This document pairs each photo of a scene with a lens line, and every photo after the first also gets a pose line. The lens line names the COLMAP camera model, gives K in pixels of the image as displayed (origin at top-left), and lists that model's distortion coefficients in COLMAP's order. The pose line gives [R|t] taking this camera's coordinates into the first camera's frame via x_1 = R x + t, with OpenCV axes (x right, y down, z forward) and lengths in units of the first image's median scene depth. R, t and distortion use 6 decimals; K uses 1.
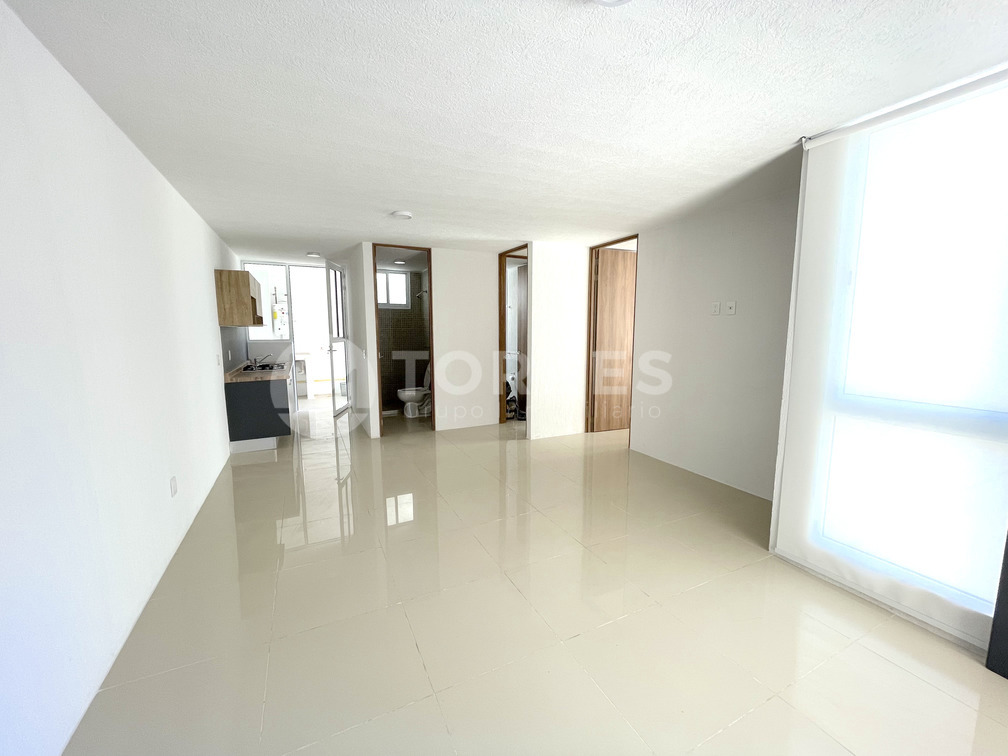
lens RADIAL K [[406.0, 0, 504.0], [0, 406.0, 378.0], [0, 0, 1]] dist [-0.000244, -0.000484]
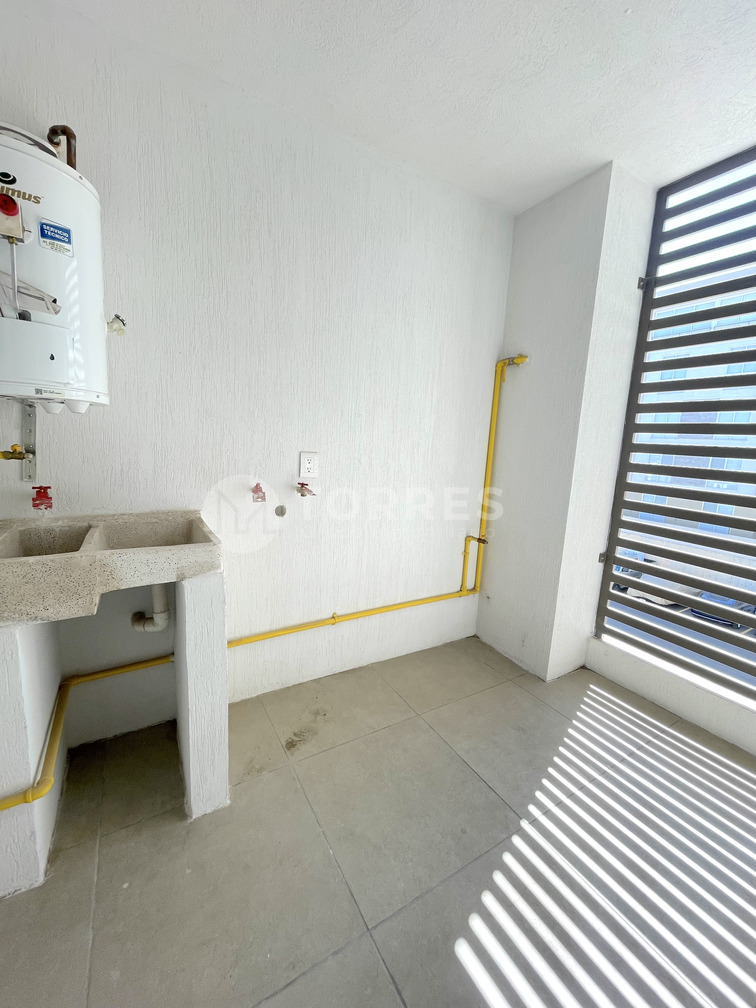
lens RADIAL K [[406.0, 0, 378.0], [0, 406.0, 504.0], [0, 0, 1]] dist [-0.000244, -0.000484]
pose [[0.996093, 0.036019, 0.080626, -0.671928], [-0.038822, 0.998685, 0.033474, -0.125039], [-0.079315, -0.036474, 0.996182, 1.320387]]
